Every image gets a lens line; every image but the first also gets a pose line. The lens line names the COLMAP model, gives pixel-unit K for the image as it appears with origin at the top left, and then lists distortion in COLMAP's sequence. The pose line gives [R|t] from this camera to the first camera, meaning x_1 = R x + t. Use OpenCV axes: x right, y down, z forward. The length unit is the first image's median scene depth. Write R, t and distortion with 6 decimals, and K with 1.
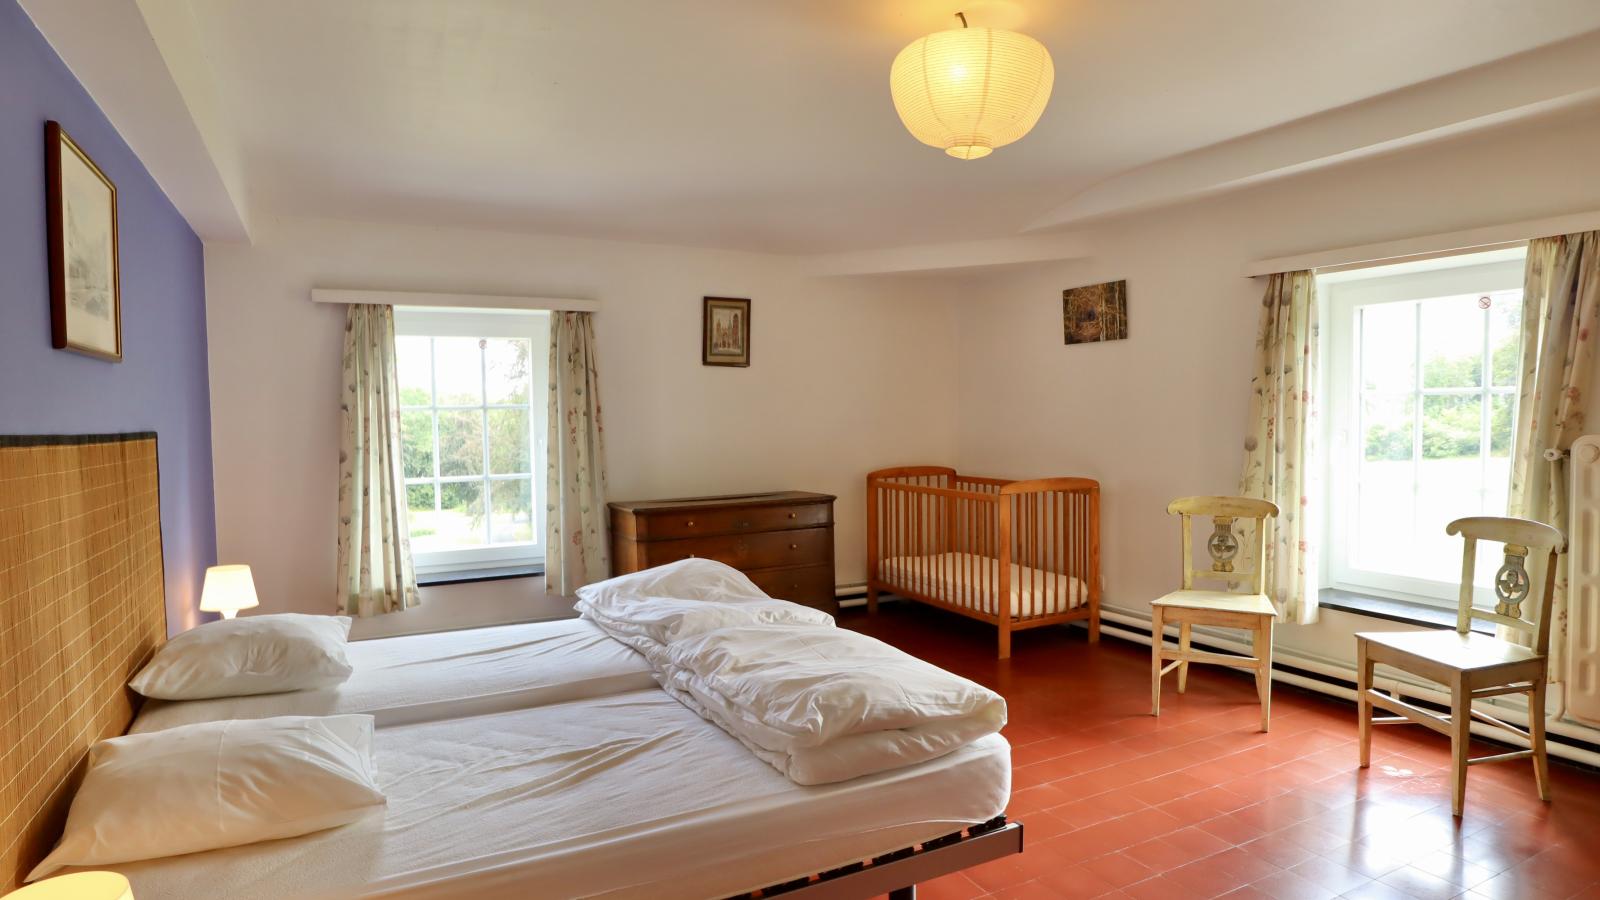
lens RADIAL K [[908.0, 0, 812.4], [0, 908.0, 447.4], [0, 0, 1]] dist [-0.042712, 0.012556]
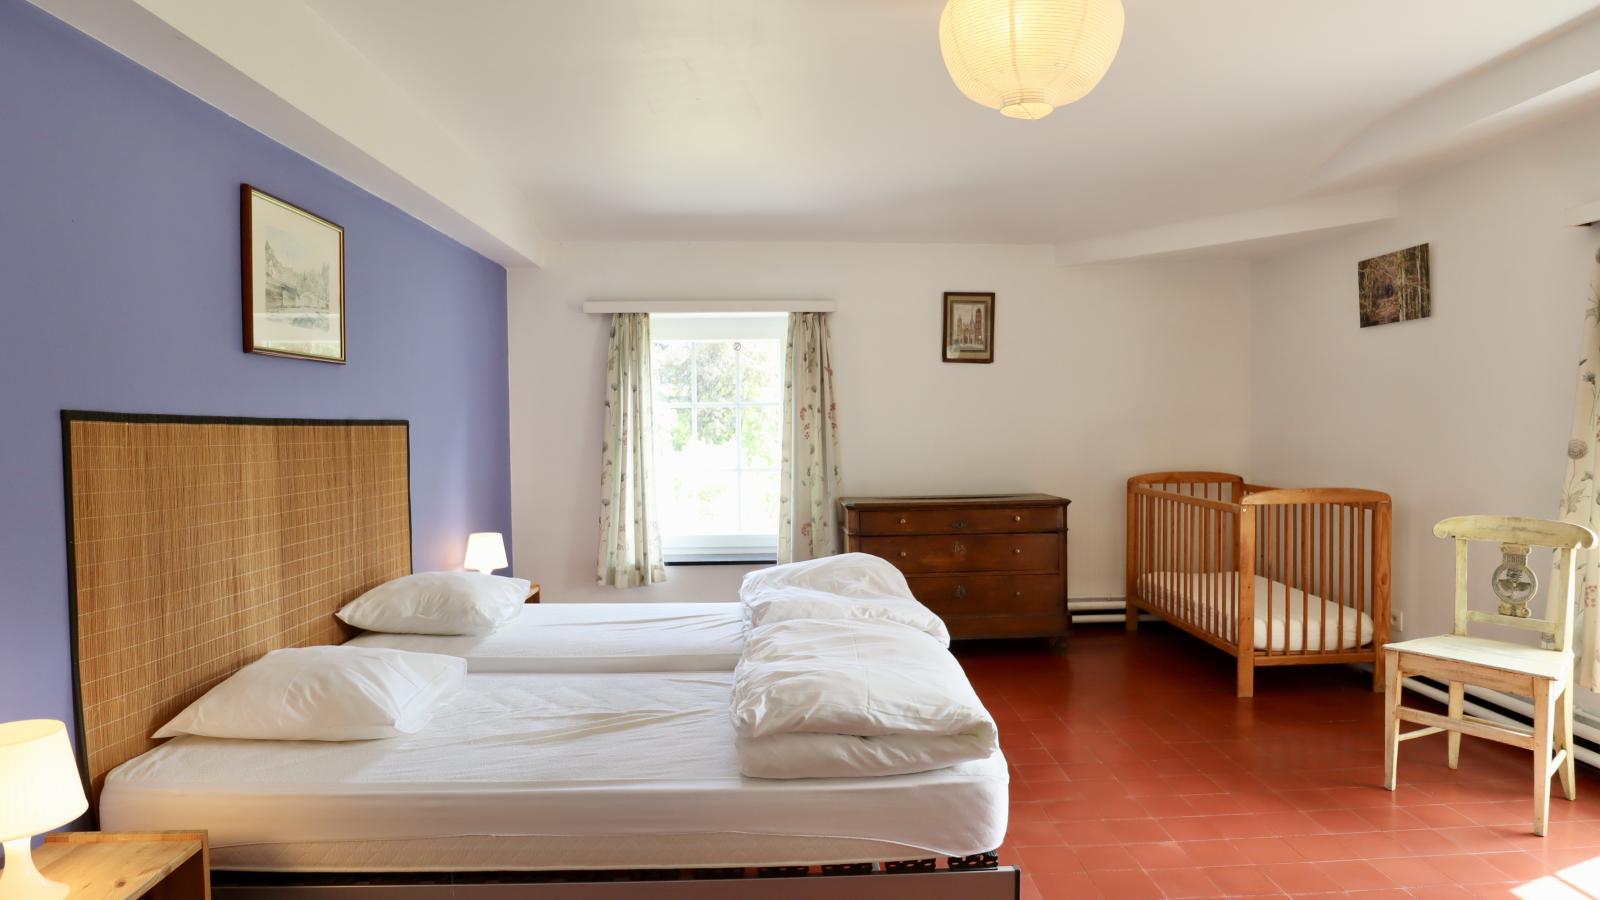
lens RADIAL K [[908.0, 0, 799.3], [0, 908.0, 442.8], [0, 0, 1]] dist [-0.042712, 0.012556]
pose [[0.903758, 0.015600, -0.427760, 0.199925], [-0.019607, 0.999795, -0.004963, 0.006268], [0.427595, 0.012873, 0.903879, 0.056205]]
